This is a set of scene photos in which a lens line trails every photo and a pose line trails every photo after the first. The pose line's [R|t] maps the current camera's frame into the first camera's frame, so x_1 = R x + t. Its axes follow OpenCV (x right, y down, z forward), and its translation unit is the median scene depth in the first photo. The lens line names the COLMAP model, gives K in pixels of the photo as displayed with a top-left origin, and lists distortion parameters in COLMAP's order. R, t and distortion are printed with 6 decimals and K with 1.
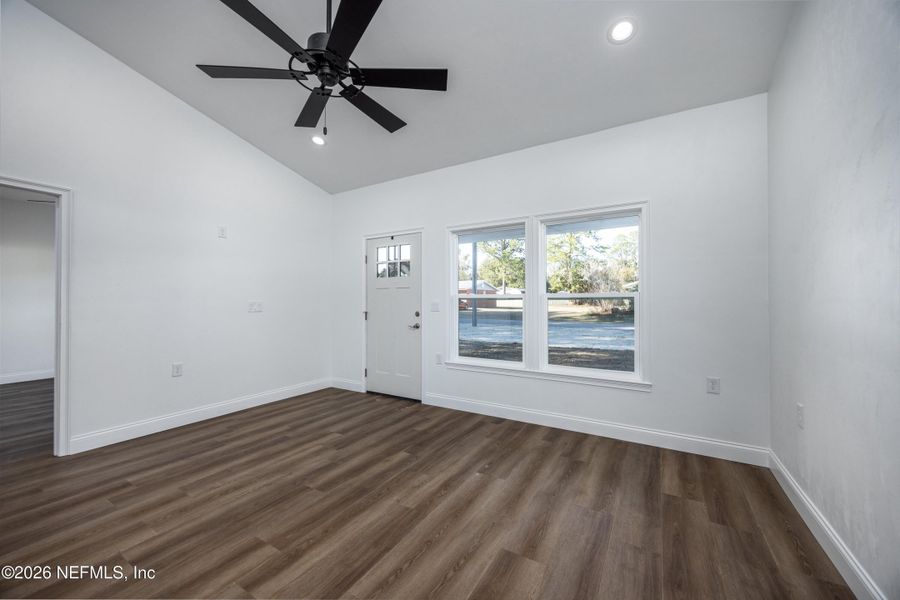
lens RADIAL K [[340.8, 0, 447.5], [0, 340.8, 302.5], [0, 0, 1]] dist [-0.002517, 0.001602]
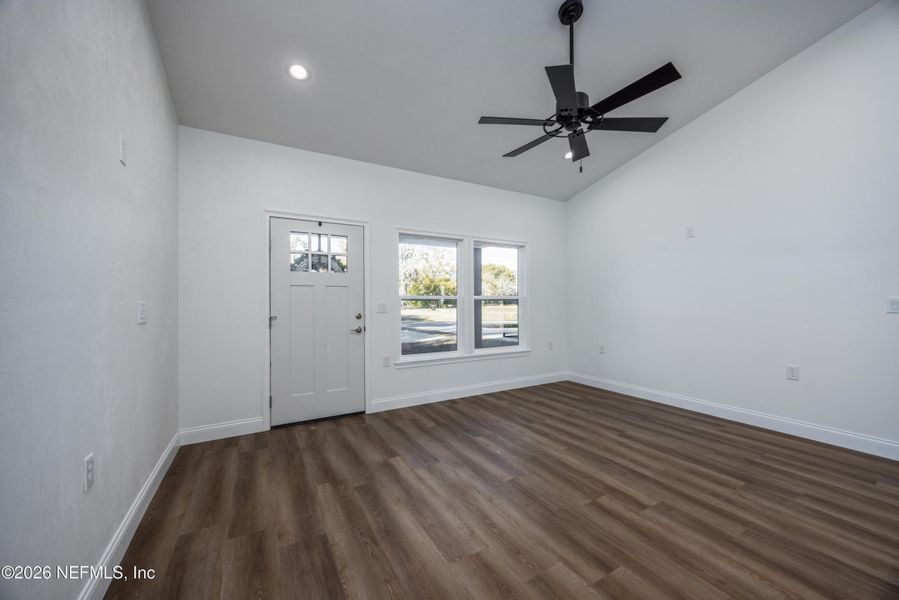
lens RADIAL K [[340.4, 0, 449.6], [0, 340.4, 305.7], [0, 0, 1]] dist [-0.002517, 0.001602]
pose [[0.498222, -0.011635, 0.866971, -0.995873], [0.007022, 0.999931, 0.009384, -0.003174], [-0.867021, 0.001413, 0.498270, 0.455837]]
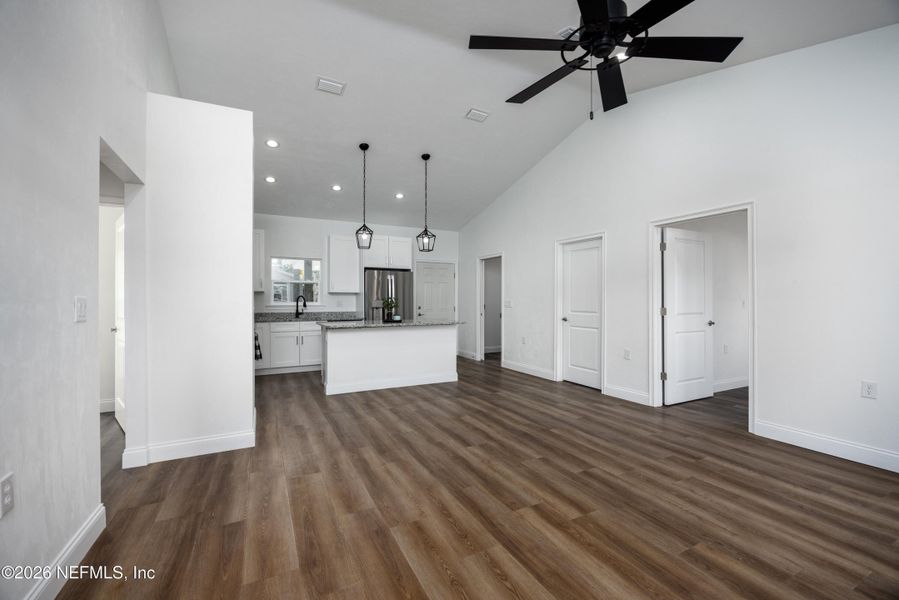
lens RADIAL K [[385.8, 0, 465.3], [0, 385.8, 299.4], [0, 0, 1]] dist [-0.003285, -0.000471]
pose [[-0.501601, -0.001927, -0.865097, 0.414713], [0.002879, 0.999988, -0.003896, 0.001473], [0.865094, -0.004445, -0.501590, 0.704269]]
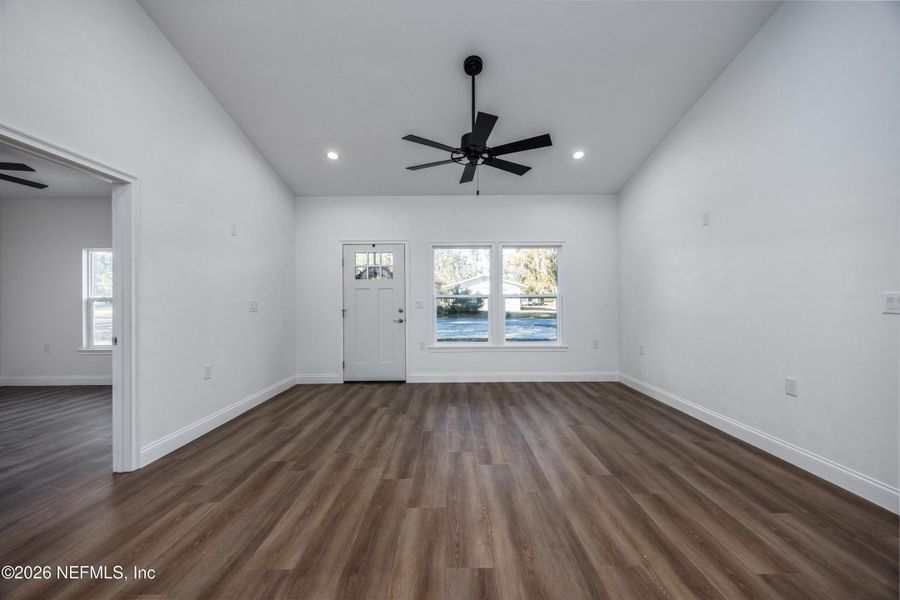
lens RADIAL K [[340.8, 0, 446.1], [0, 340.8, 302.0], [0, 0, 1]] dist [-0.002517, 0.001602]
pose [[0.864783, -0.006913, 0.502098, -0.745854], [0.007006, 0.999974, 0.001702, 0.003770], [-0.502096, 0.002046, 0.864809, -0.181230]]
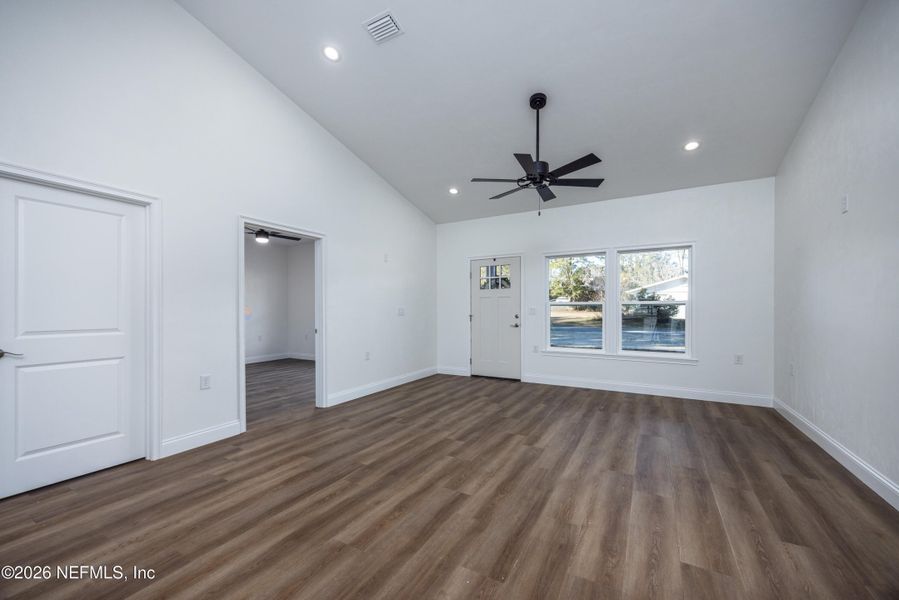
lens RADIAL K [[340.4, 0, 450.1], [0, 340.4, 315.6], [0, 0, 1]] dist [-0.002517, 0.001602]
pose [[0.999897, -0.005941, 0.013095, -0.497824], [0.005685, 0.999793, 0.019526, 0.002614], [-0.013208, -0.019449, 0.999724, -0.479636]]
